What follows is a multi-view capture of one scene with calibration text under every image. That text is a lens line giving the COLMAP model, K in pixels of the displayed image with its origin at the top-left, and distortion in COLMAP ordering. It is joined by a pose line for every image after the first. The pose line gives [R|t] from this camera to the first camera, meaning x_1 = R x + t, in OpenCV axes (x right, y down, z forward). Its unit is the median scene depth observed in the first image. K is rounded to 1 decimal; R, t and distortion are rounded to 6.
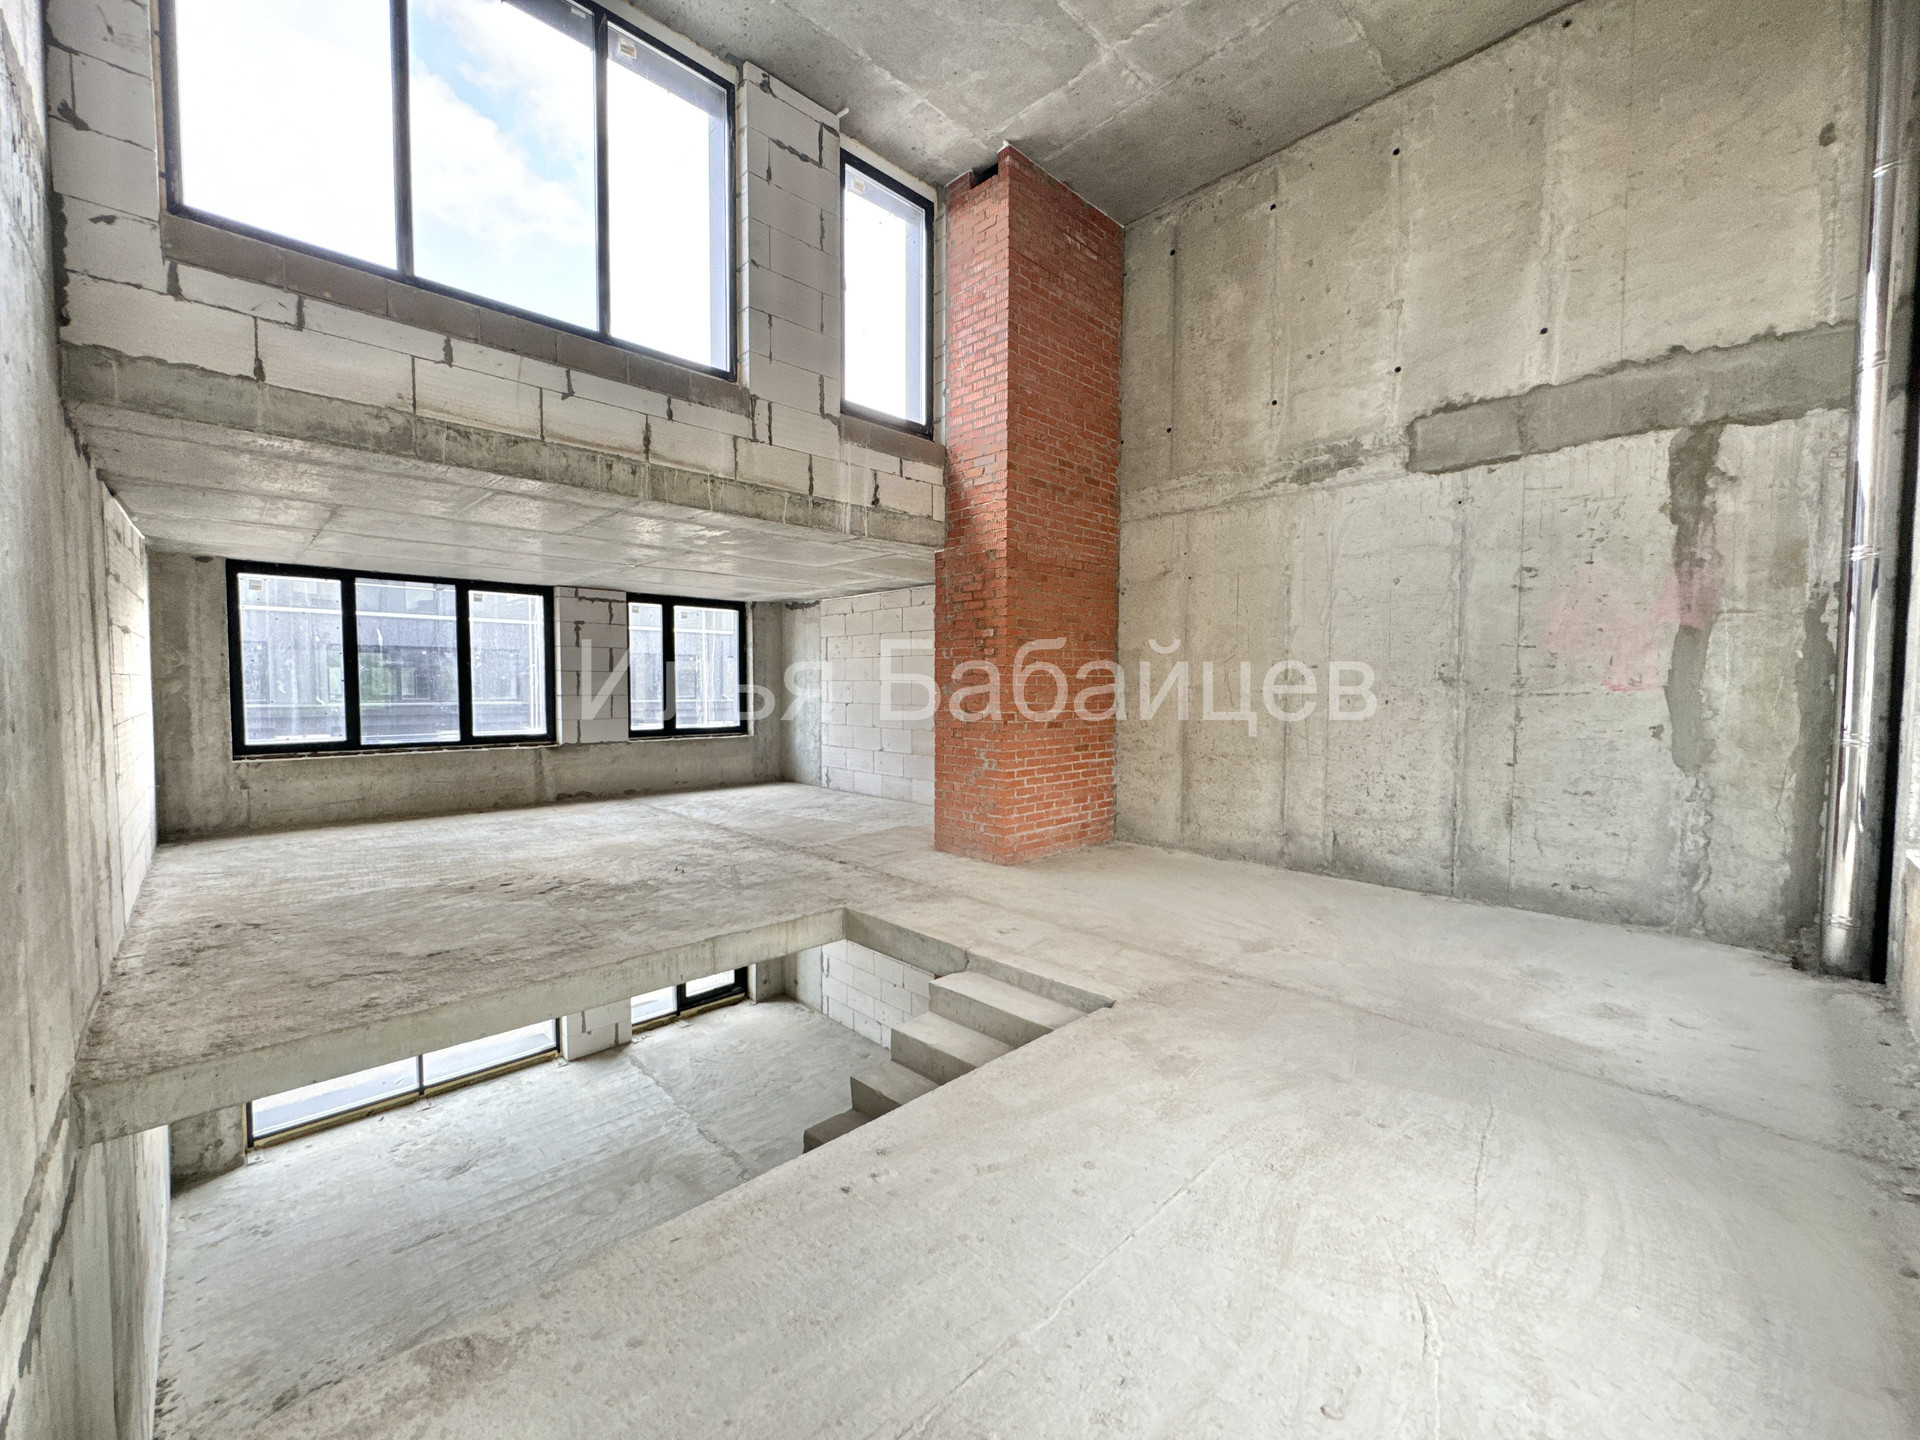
lens RADIAL K [[770.9, 0, 961.3], [0, 770.9, 719.3], [0, 0, 1]] dist [-0.000664, -0.000134]
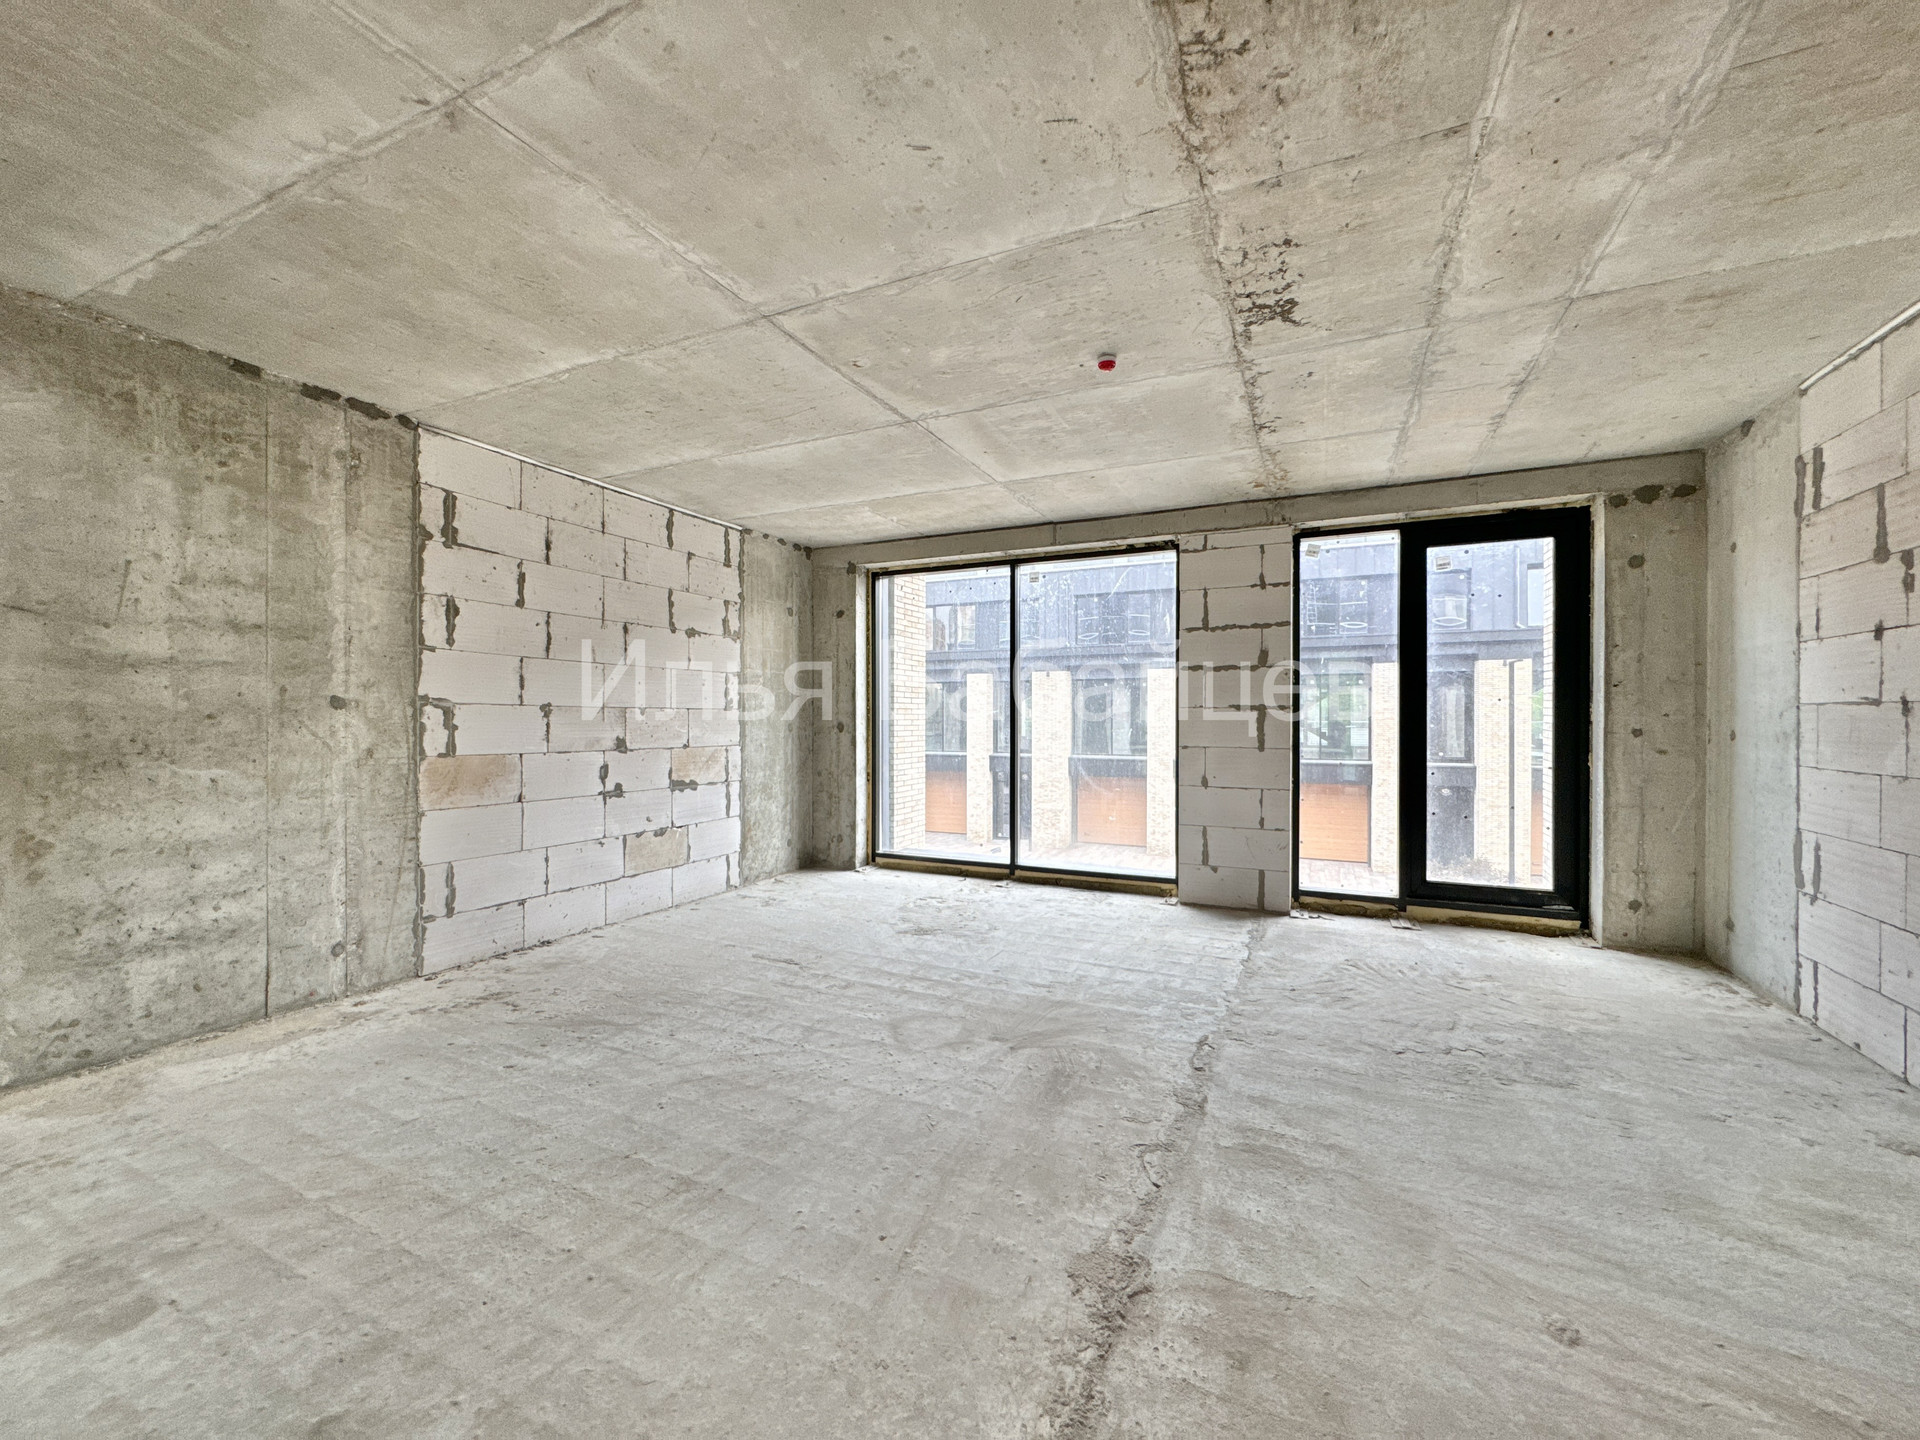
lens RADIAL K [[770.9, 0, 958.8], [0, 770.9, 722.1], [0, 0, 1]] dist [-0.000664, -0.000134]
pose [[0.349617, 0.003921, -0.936884, 0.008709], [-0.041087, 0.999093, -0.011151, 0.309747], [0.935991, 0.042393, 0.349461, 0.603103]]
